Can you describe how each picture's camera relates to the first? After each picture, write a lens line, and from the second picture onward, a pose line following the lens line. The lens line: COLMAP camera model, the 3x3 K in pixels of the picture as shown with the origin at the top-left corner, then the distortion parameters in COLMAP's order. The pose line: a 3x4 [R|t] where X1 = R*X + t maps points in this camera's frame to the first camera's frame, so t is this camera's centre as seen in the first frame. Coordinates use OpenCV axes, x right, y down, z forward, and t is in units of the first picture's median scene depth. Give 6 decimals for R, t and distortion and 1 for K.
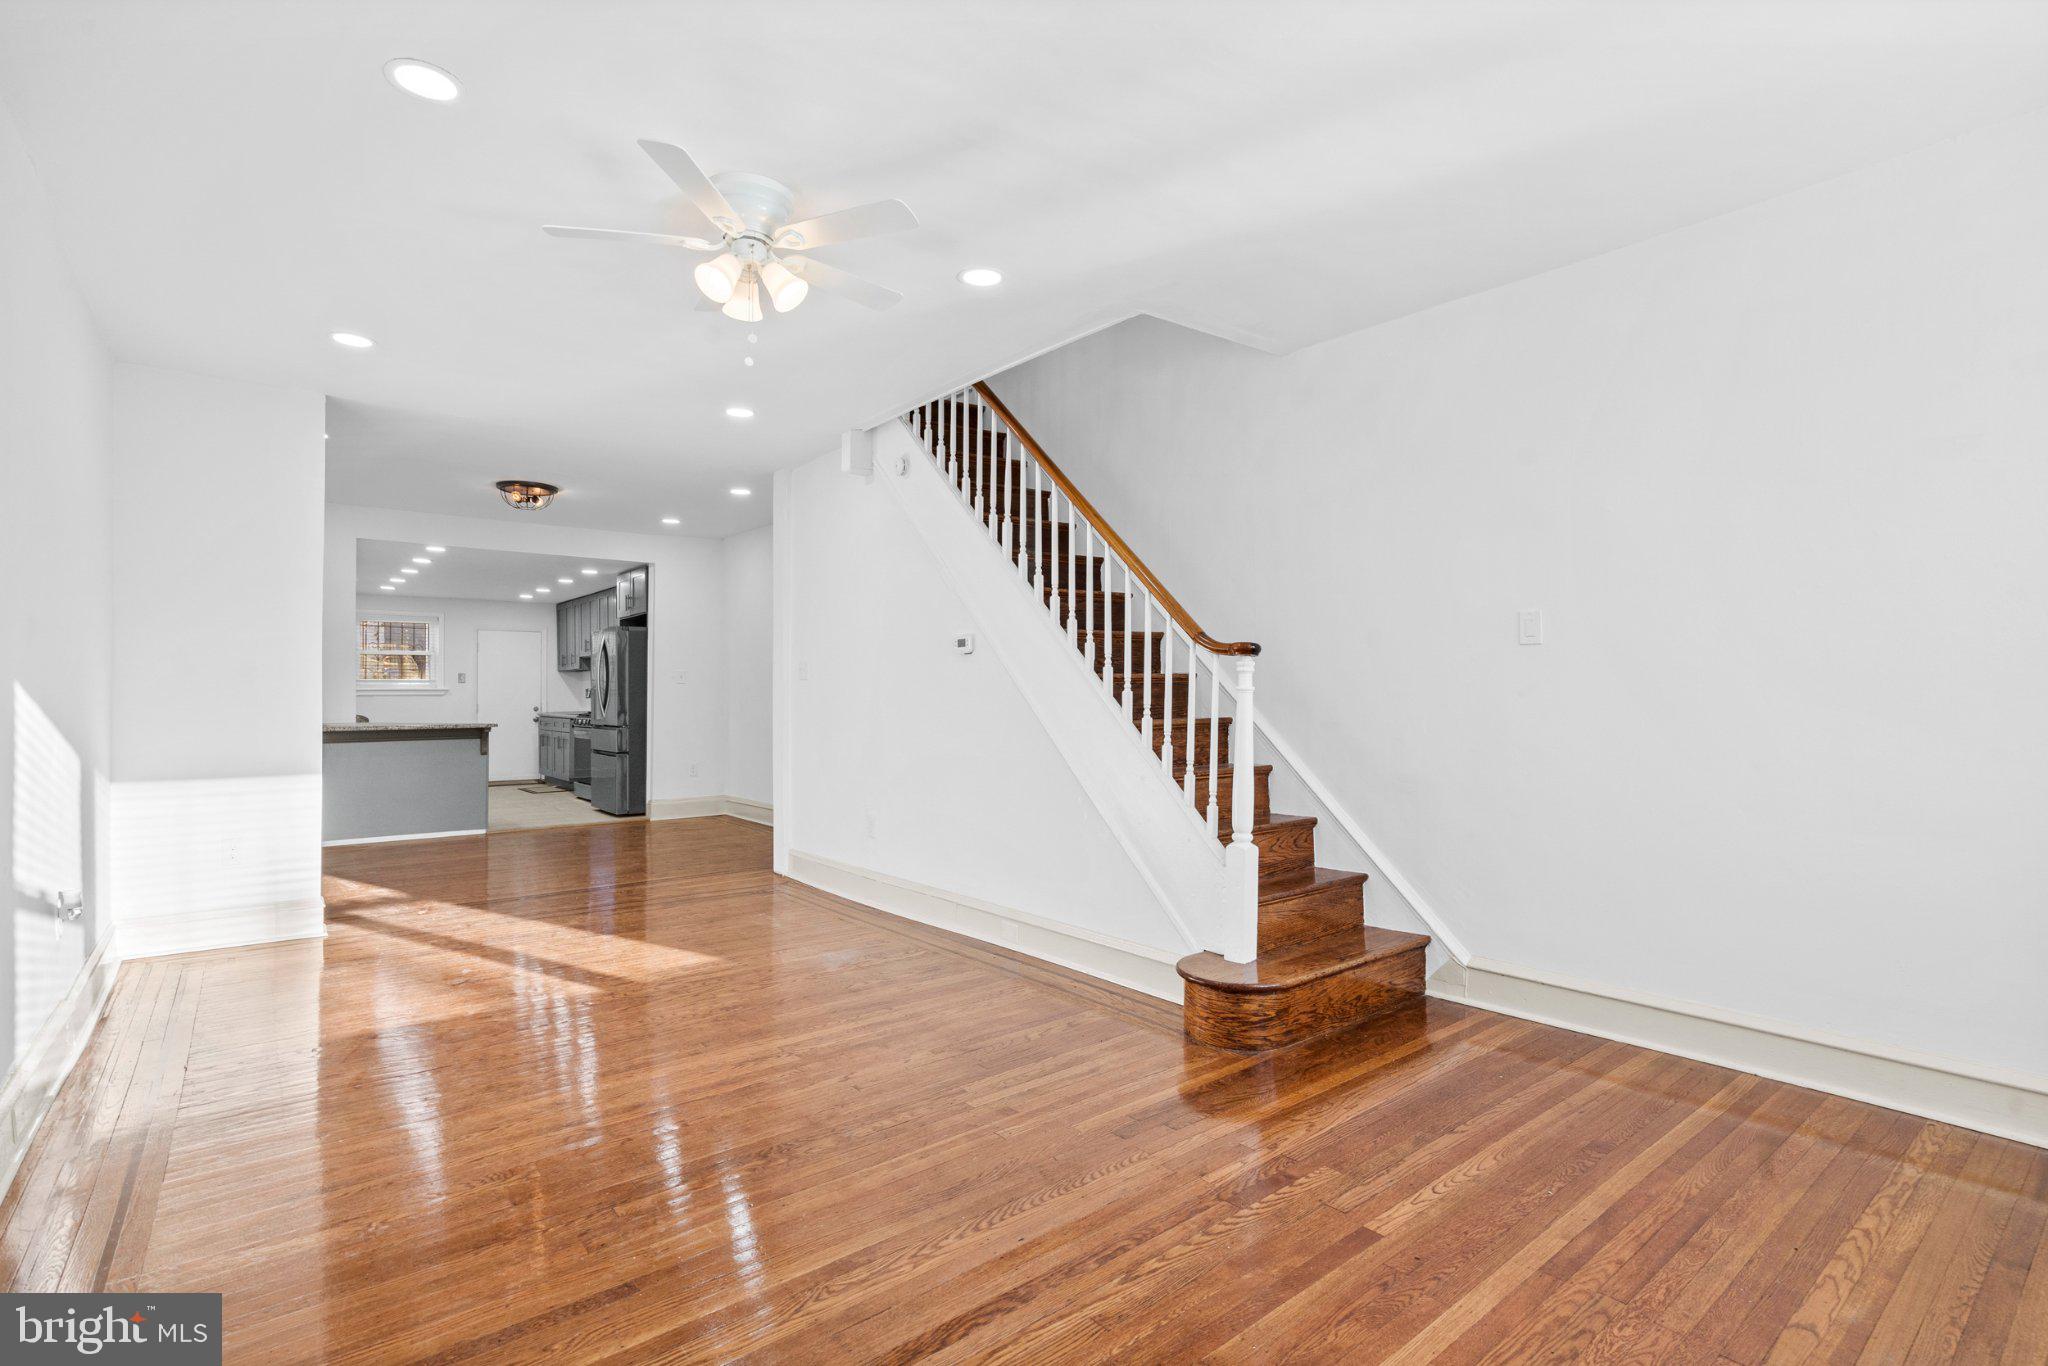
lens RADIAL K [[970.5, 0, 1042.2], [0, 970.5, 683.1], [0, 0, 1]] dist [-0.000492, 0.001246]
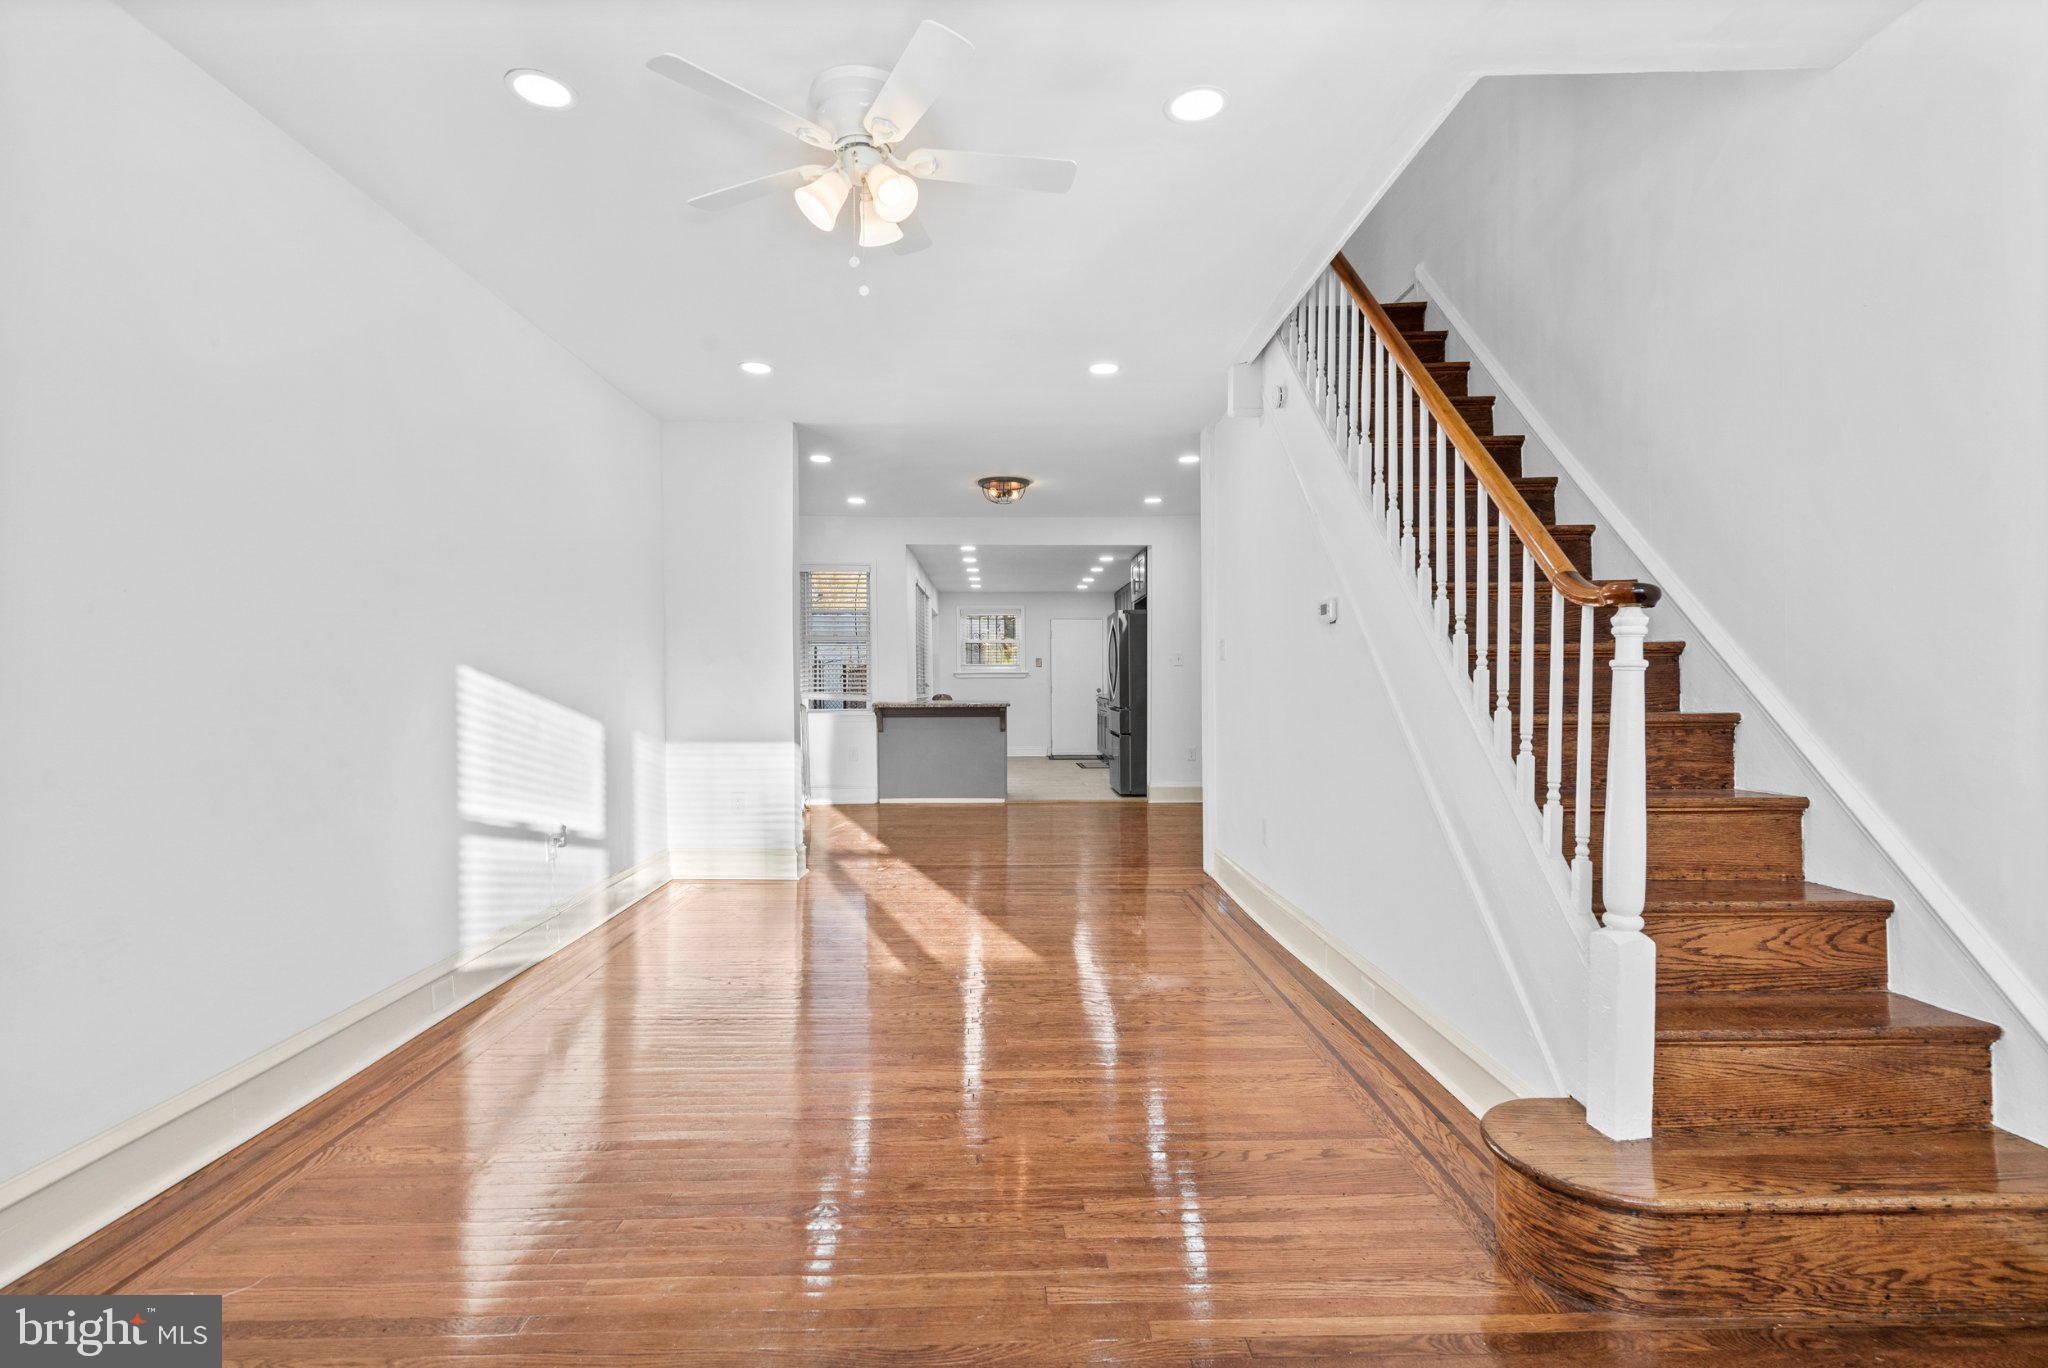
lens RADIAL K [[970.5, 0, 1013.8], [0, 970.5, 688.4], [0, 0, 1]] dist [-0.000492, 0.001246]
pose [[0.781450, 0.005247, -0.623946, 0.166992], [0.009641, 0.999744, 0.020481, 0.003059], [0.623893, -0.022021, 0.781199, 0.193413]]
